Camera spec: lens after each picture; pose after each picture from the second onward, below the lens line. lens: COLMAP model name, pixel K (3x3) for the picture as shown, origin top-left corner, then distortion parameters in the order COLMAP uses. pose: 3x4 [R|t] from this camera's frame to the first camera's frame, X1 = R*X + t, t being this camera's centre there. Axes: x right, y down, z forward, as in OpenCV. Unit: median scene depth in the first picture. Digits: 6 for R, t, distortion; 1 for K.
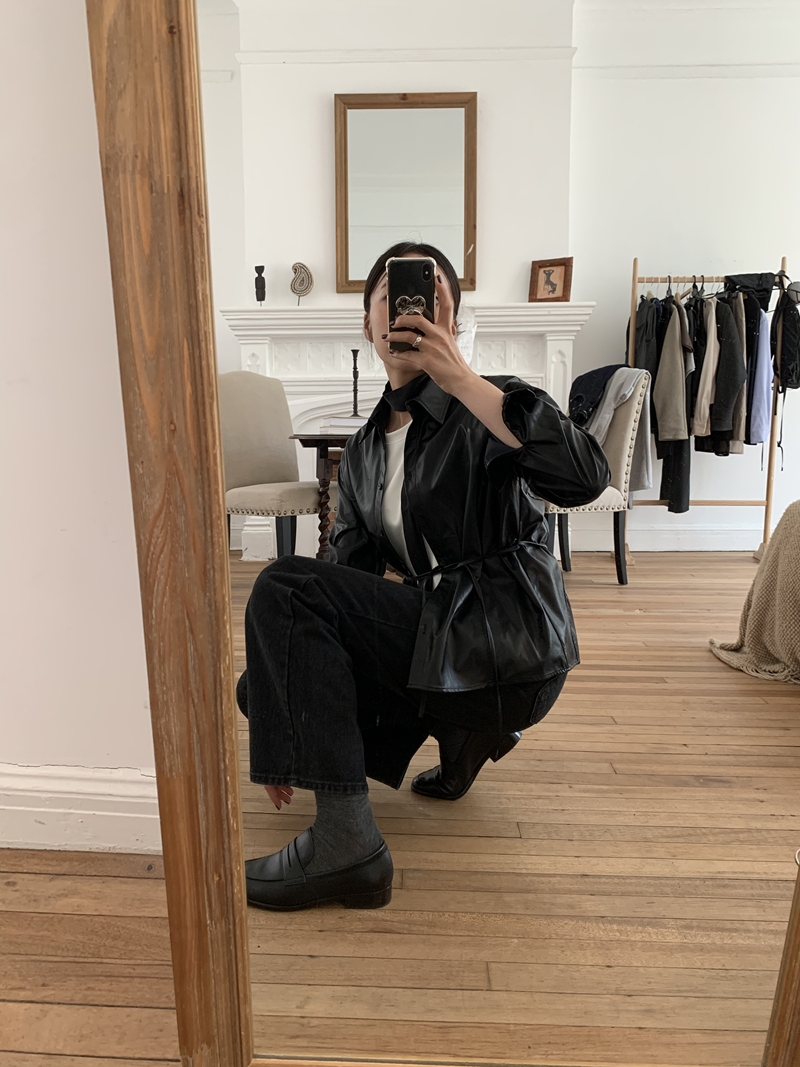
lens RADIAL K [[804.7, 0, 402.3], [0, 804.7, 537.0], [0, 0, 1]] dist [0.066564, -0.101825]
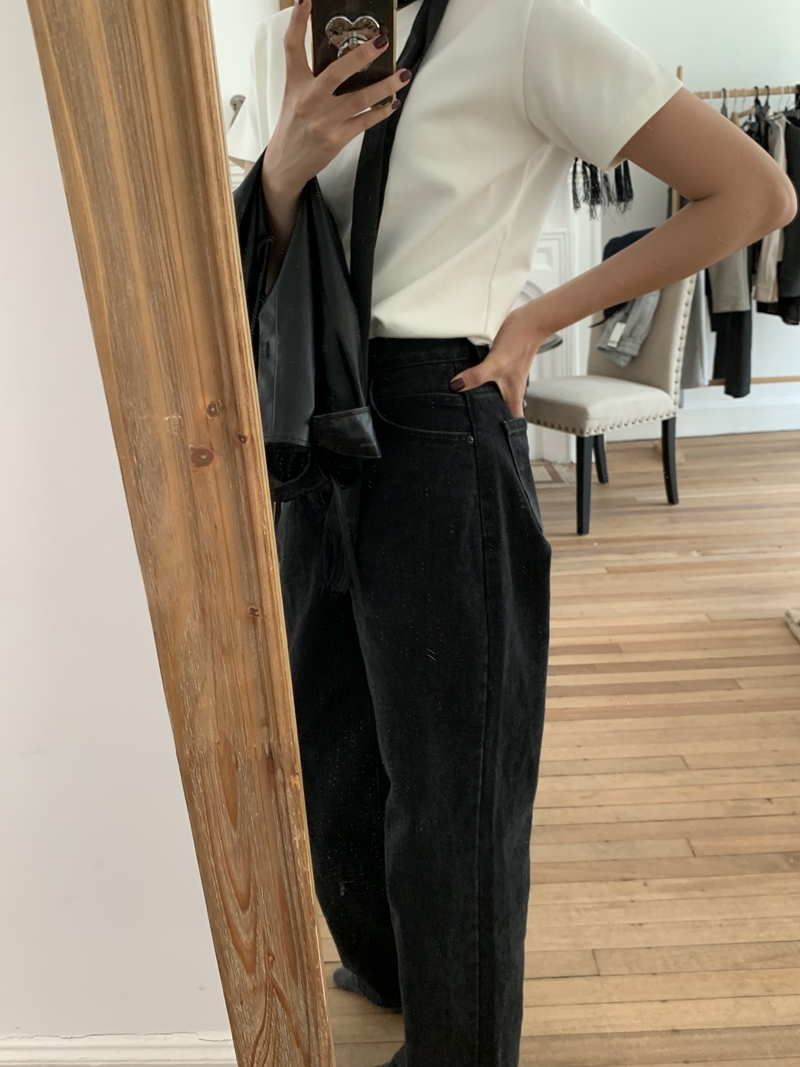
lens RADIAL K [[993.1, 0, 388.4], [0, 993.1, 530.1], [0, 0, 1]] dist [0.035010, -0.093639]
pose [[0.997480, -0.070849, 0.003829, -0.051421], [0.068722, 0.978145, 0.196238, -0.315147], [-0.017649, -0.195481, 0.980549, 0.016153]]
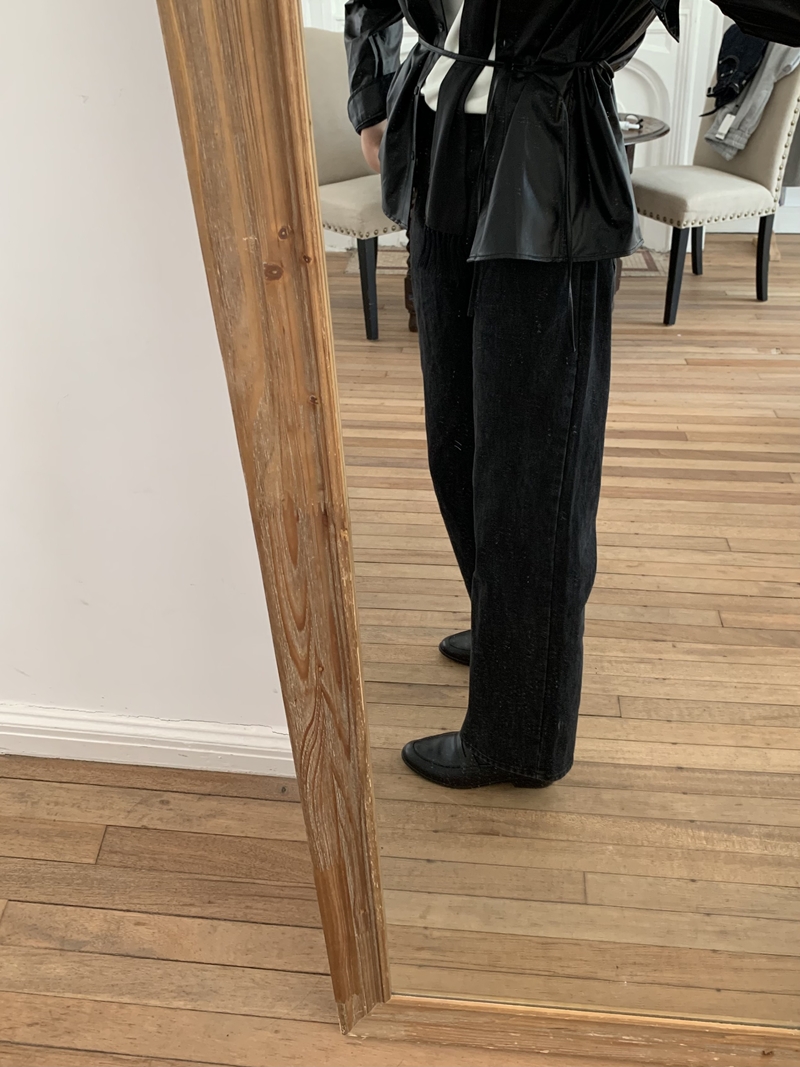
lens RADIAL K [[948.9, 0, 426.1], [0, 948.9, 460.1], [0, 0, 1]] dist [0.065971, -0.180537]
pose [[0.997758, 0.010481, -0.066104, -0.023263], [0.013752, 0.934487, 0.355732, -0.342690], [0.065502, -0.355844, 0.932247, -0.035367]]
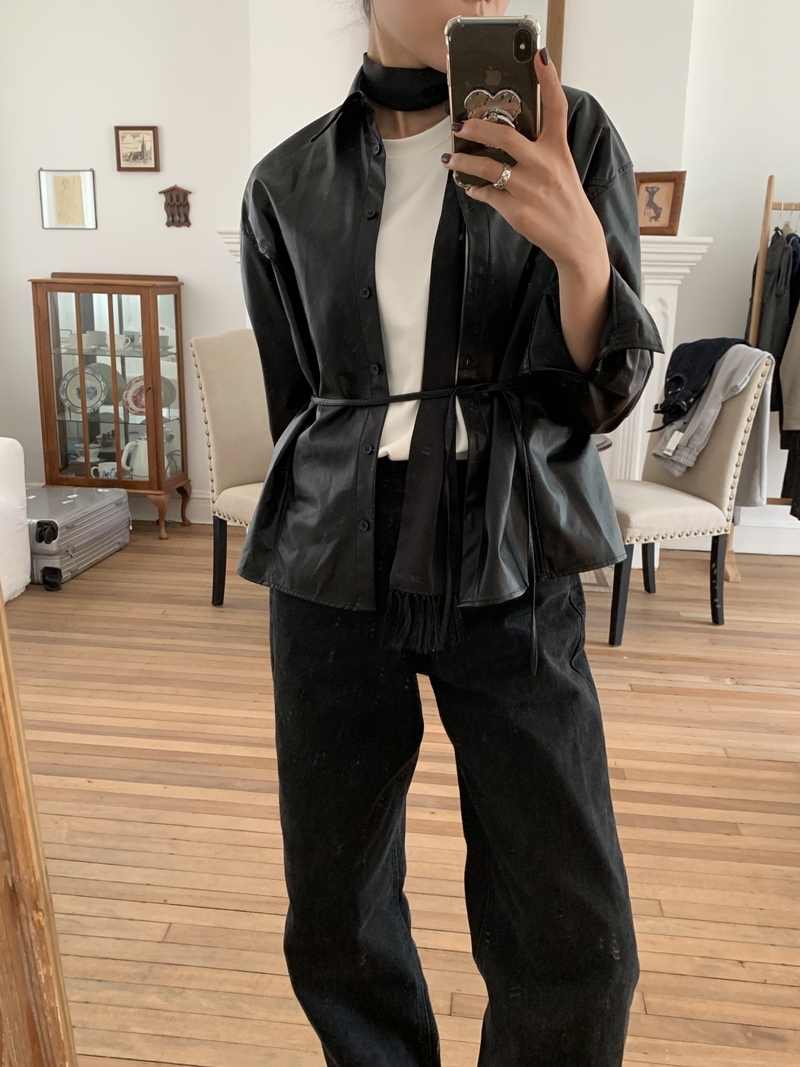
lens RADIAL K [[1019.9, 0, 396.8], [0, 1019.9, 540.8], [0, 0, 1]] dist [0.064979, -0.154625]
pose [[0.996660, 0.042672, -0.069632, 0.068181], [-0.032677, 0.989775, 0.138841, -0.350214], [0.074845, -0.136102, 0.987864, 0.015669]]
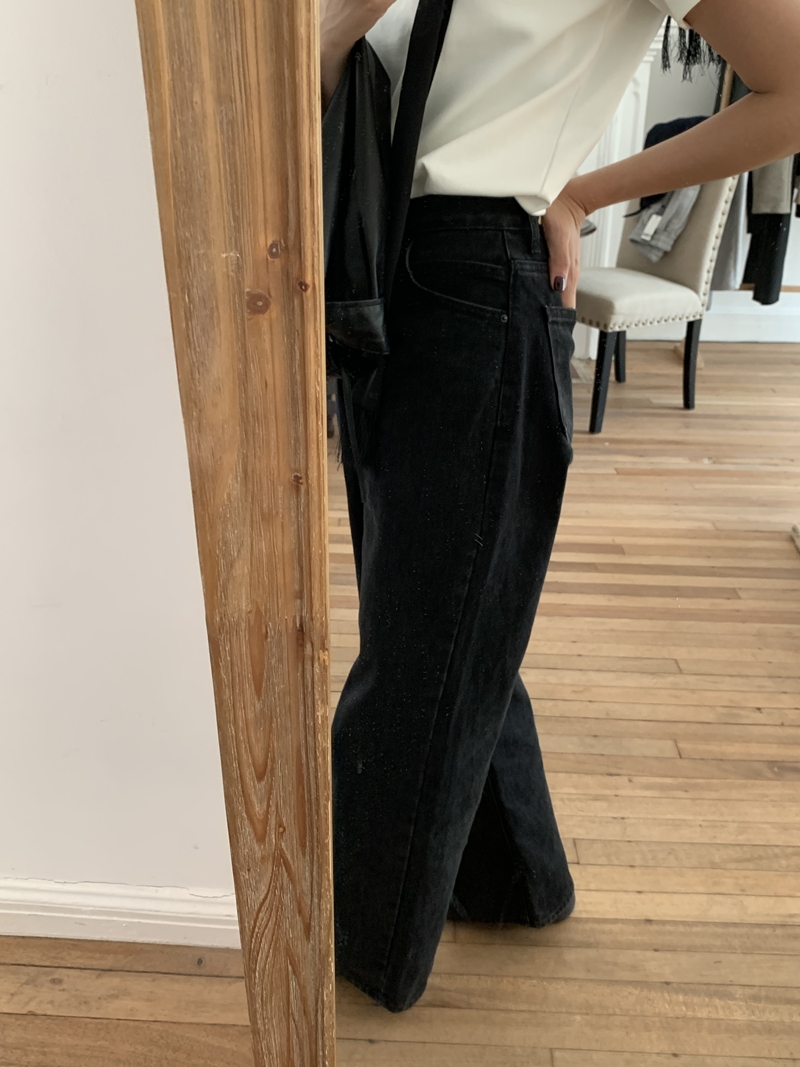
lens RADIAL K [[993.1, 0, 388.4], [0, 993.1, 530.1], [0, 0, 1]] dist [0.035010, -0.093639]
pose [[0.999951, 0.009032, 0.004121, -0.071002], [-0.009863, 0.951169, 0.308513, -0.306573], [-0.001133, -0.308538, 0.951211, 0.037478]]
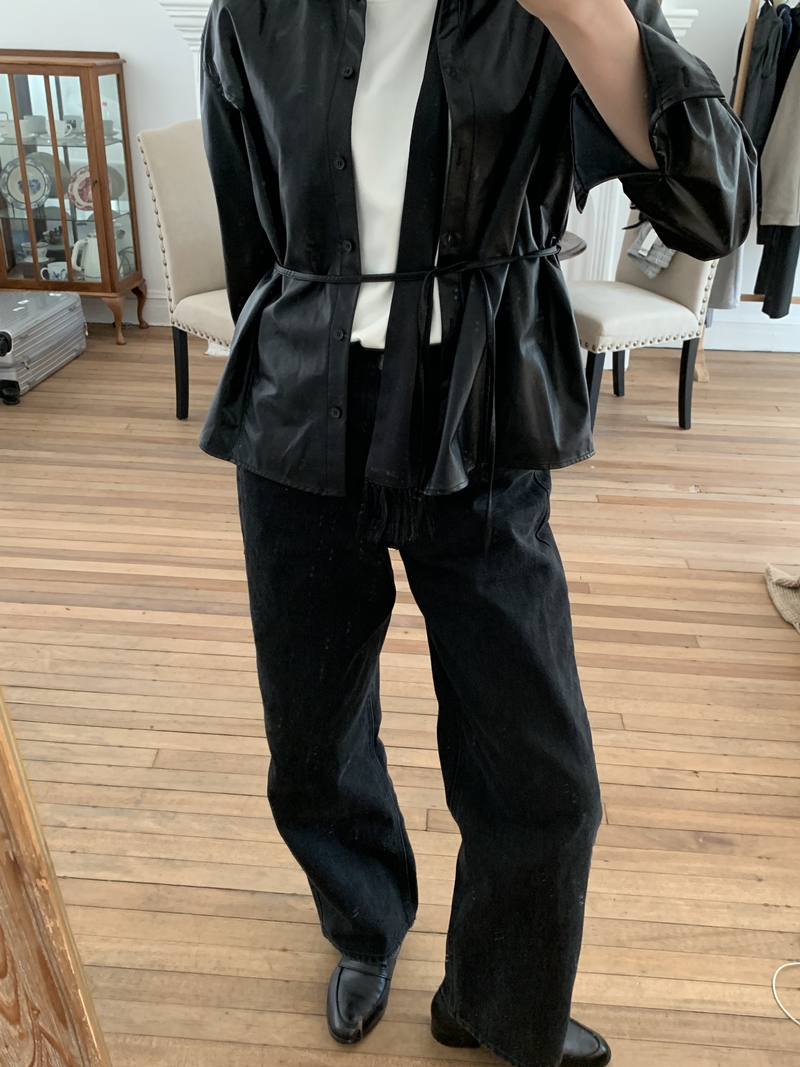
lens RADIAL K [[1013.9, 0, 391.6], [0, 1013.9, 536.5], [0, 0, 1]] dist [0.075587, -0.196901]
pose [[0.998847, 0.036065, -0.031688, 0.055388], [-0.022926, 0.938248, 0.345204, -0.420524], [0.042181, -0.344079, 0.937993, 0.049911]]
